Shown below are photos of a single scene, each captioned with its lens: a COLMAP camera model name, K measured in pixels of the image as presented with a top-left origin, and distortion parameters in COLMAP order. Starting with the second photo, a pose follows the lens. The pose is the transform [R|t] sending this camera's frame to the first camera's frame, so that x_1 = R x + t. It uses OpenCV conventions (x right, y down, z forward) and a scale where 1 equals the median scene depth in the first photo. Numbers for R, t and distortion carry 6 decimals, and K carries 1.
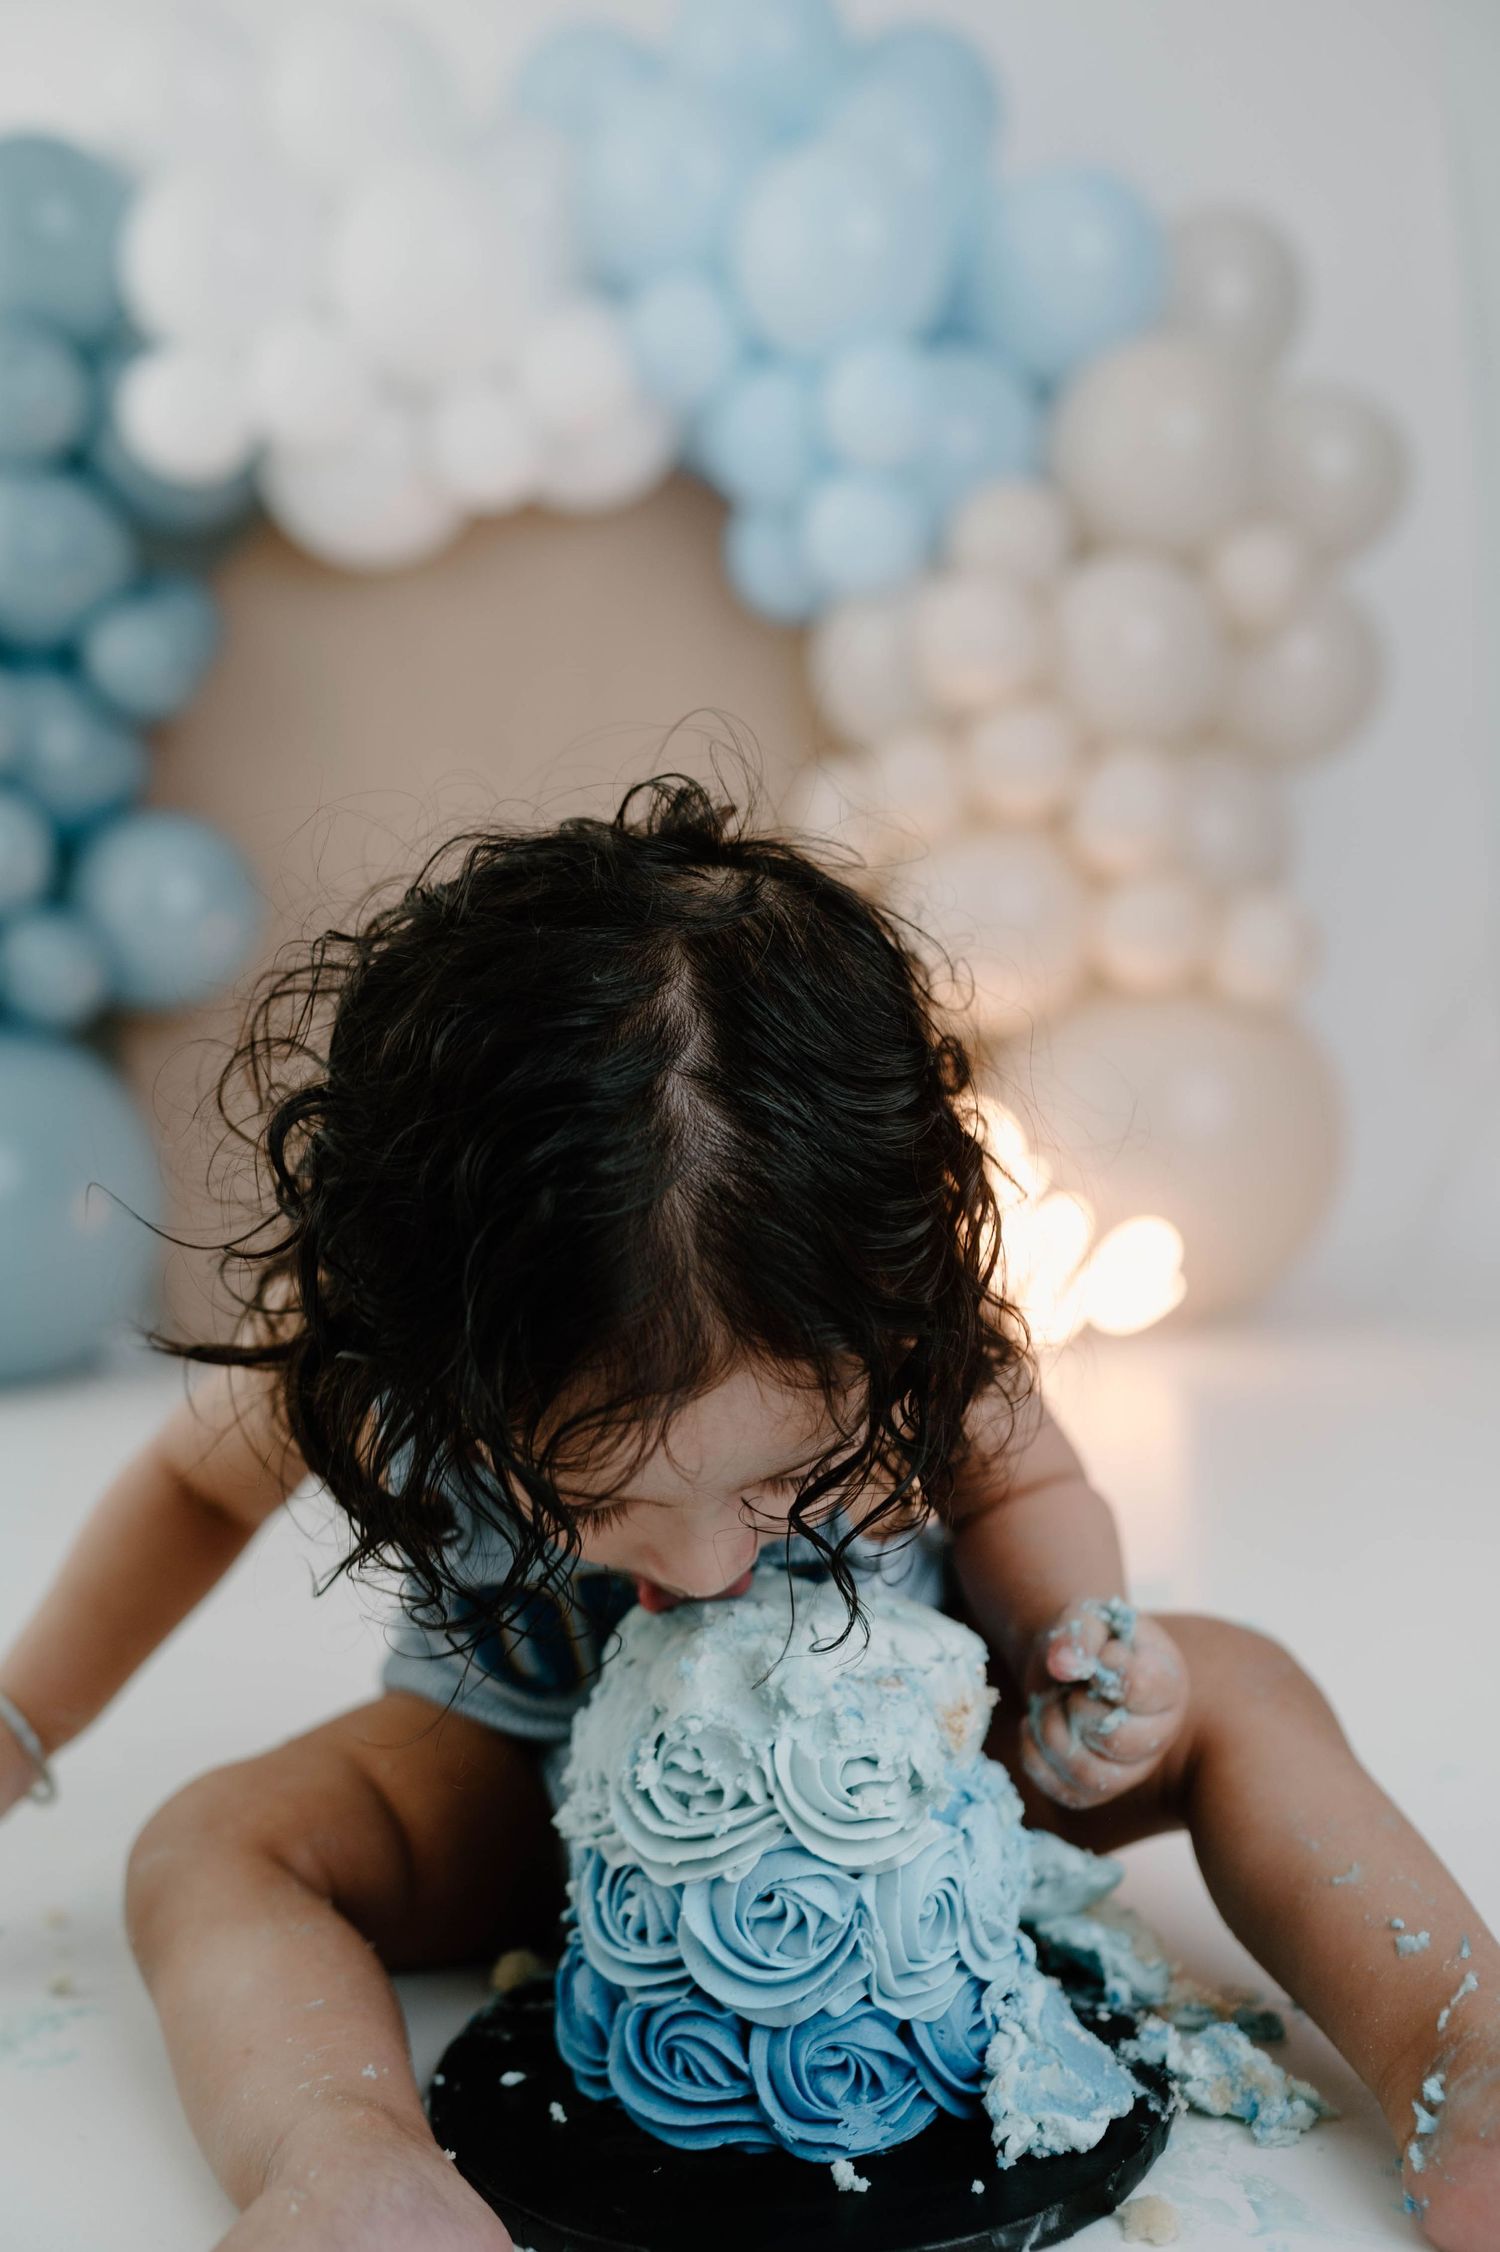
lens RADIAL K [[2056.6, 0, 757.8], [0, 2056.6, 1127.2], [0, 0, 1]] dist [-0.019664, 0.000000]
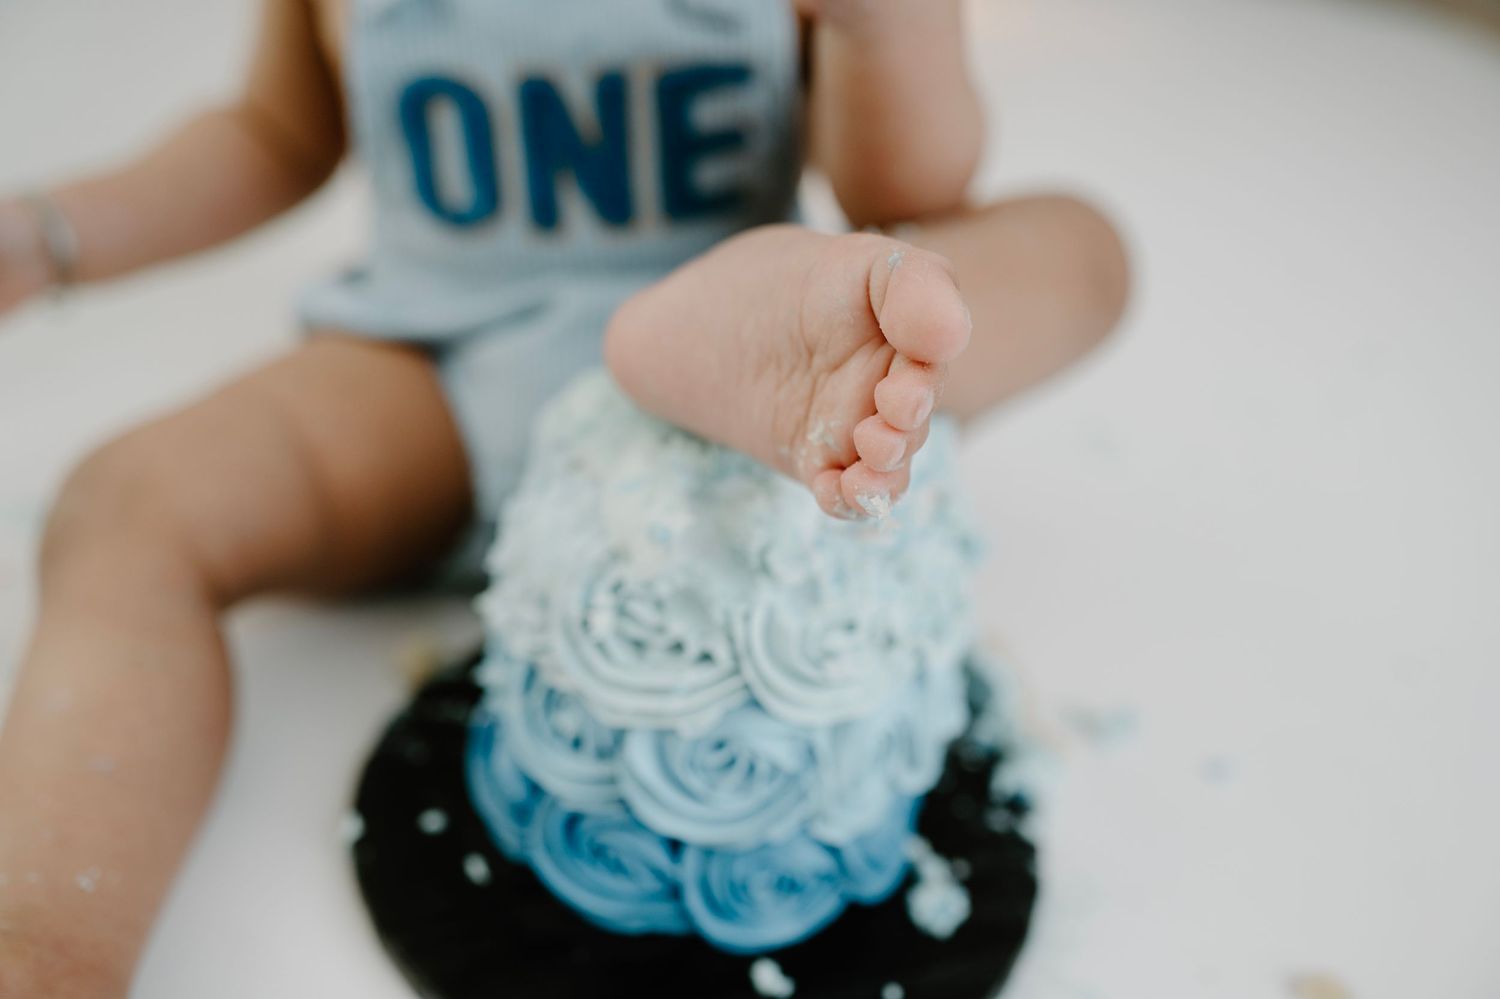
lens RADIAL K [[1369.8, 0, 749.1], [0, 1369.8, 500.7], [0, 0, 1]] dist [-0.019664, 0.000000]
pose [[0.983363, 0.064264, 0.169905, -0.094278], [-0.141549, 0.857293, 0.494987, -0.033271], [-0.113848, -0.510801, 0.852127, 0.510332]]
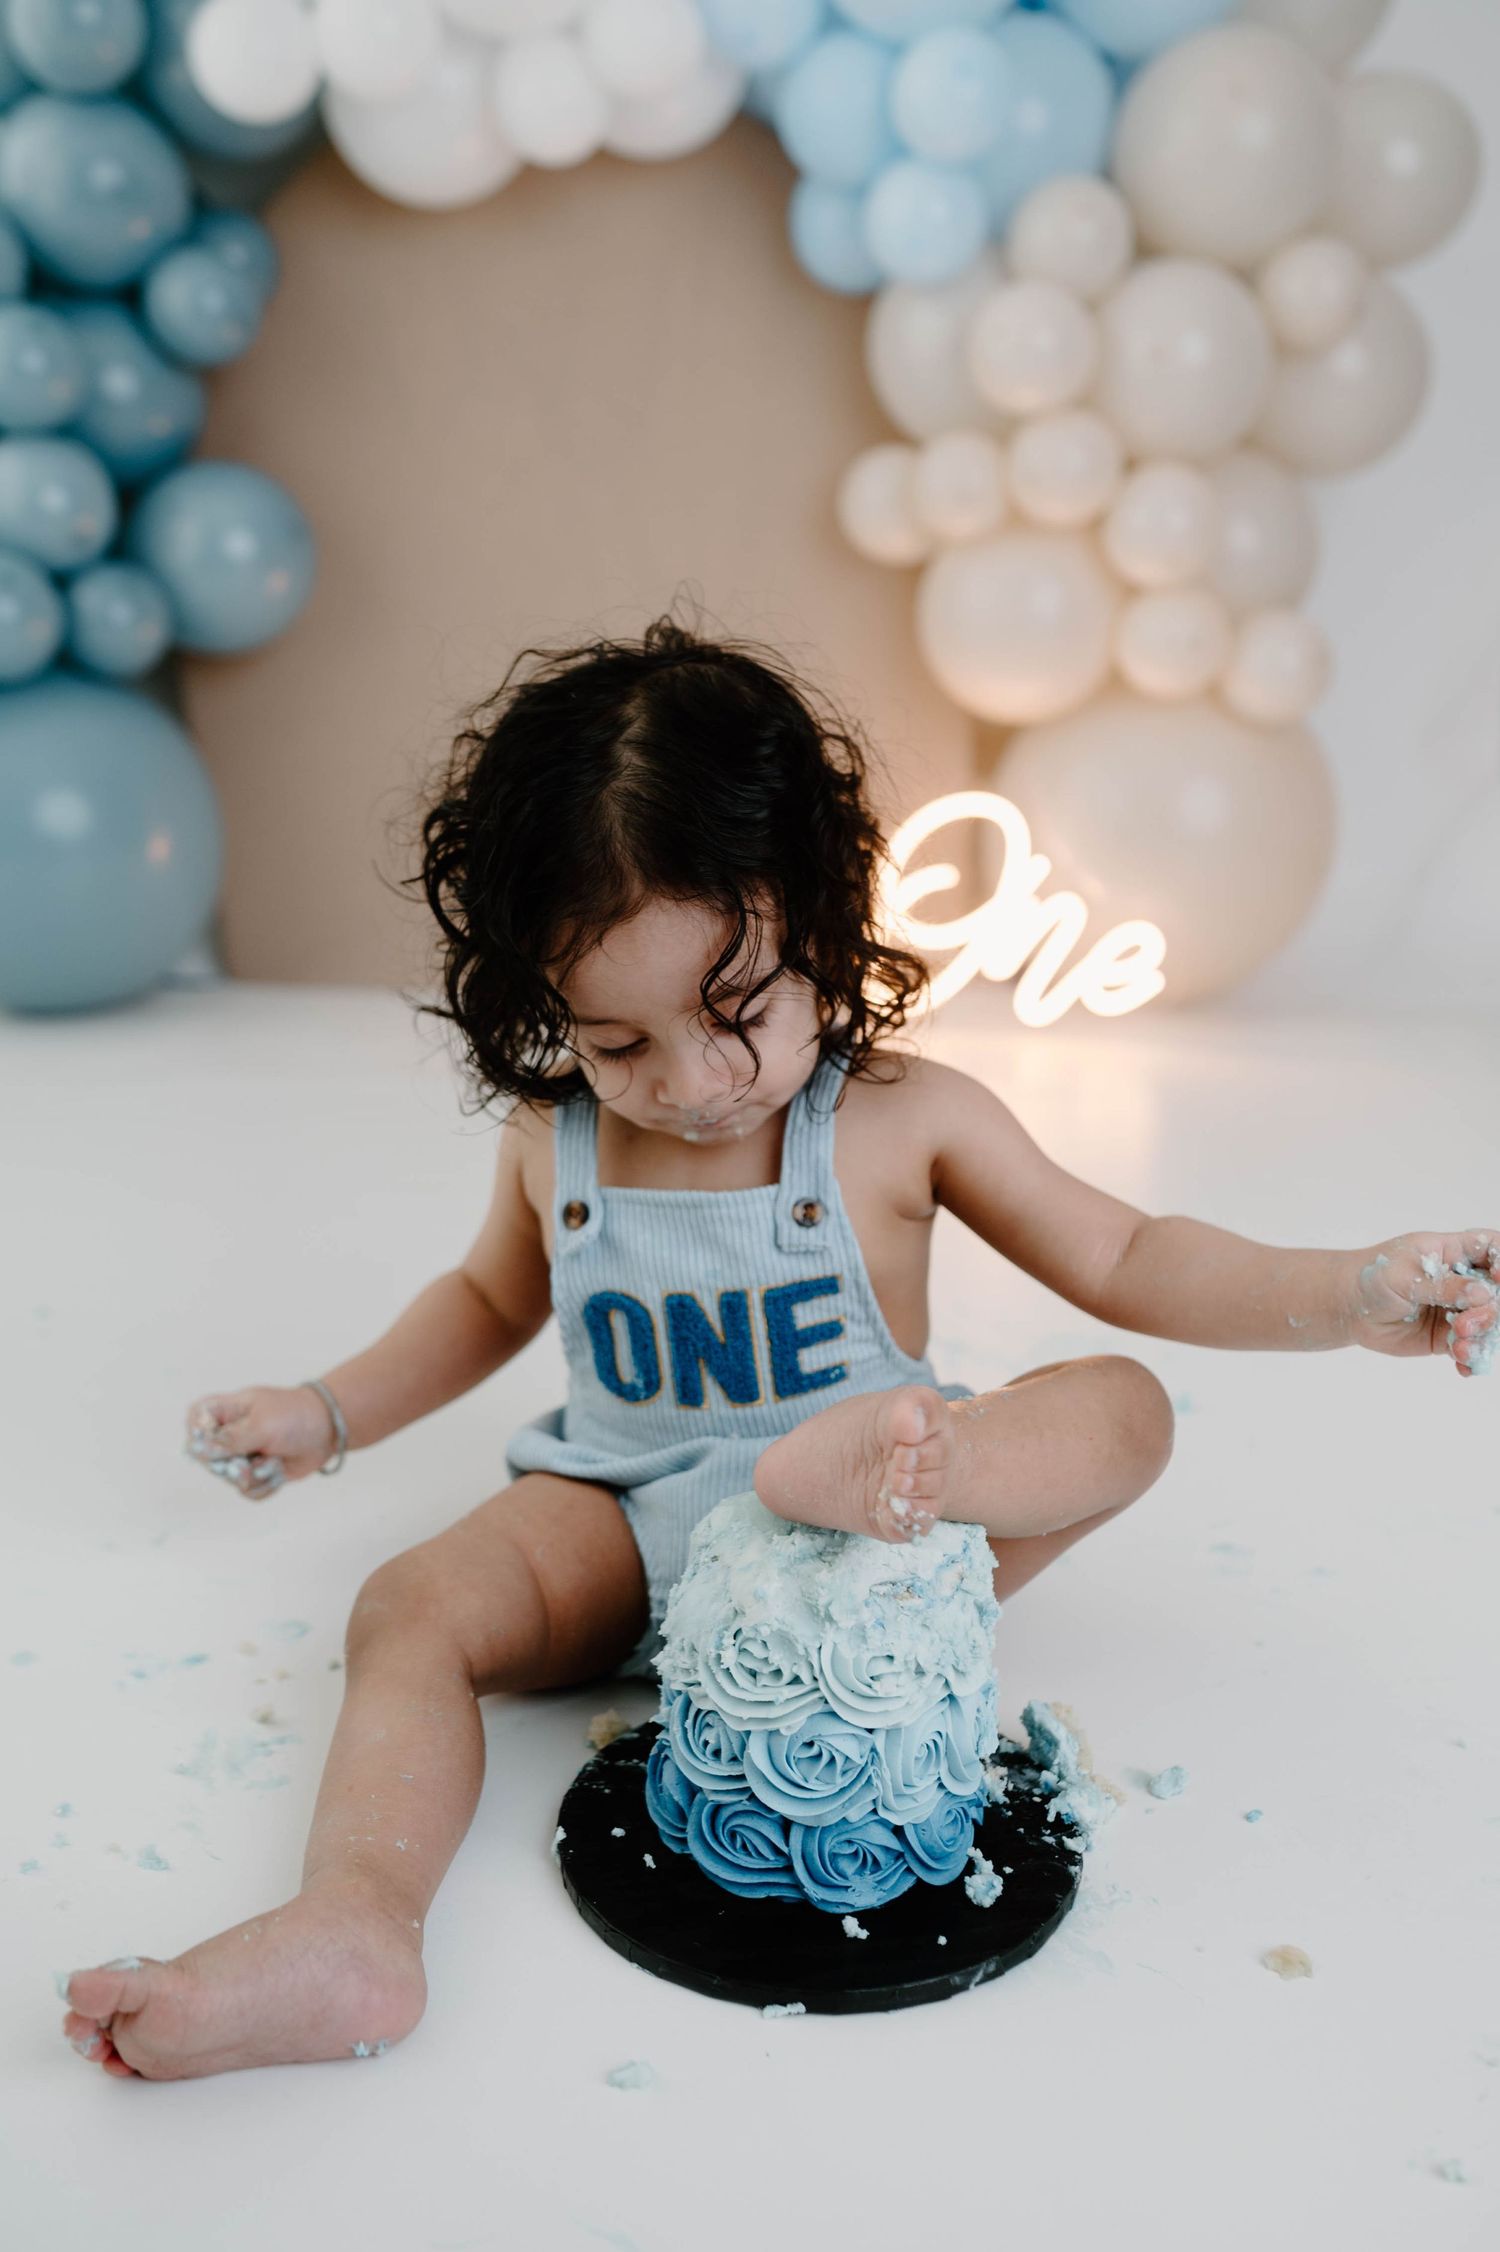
lens RADIAL K [[2056.6, 0, 763.1], [0, 2056.6, 1106.8], [0, 0, 1]] dist [-0.019664, 0.000000]
pose [[0.998329, 0.055760, 0.015177, -0.071591], [-0.057766, 0.970223, 0.235223, -0.375964], [-0.001609, -0.235707, 0.971823, -0.268330]]
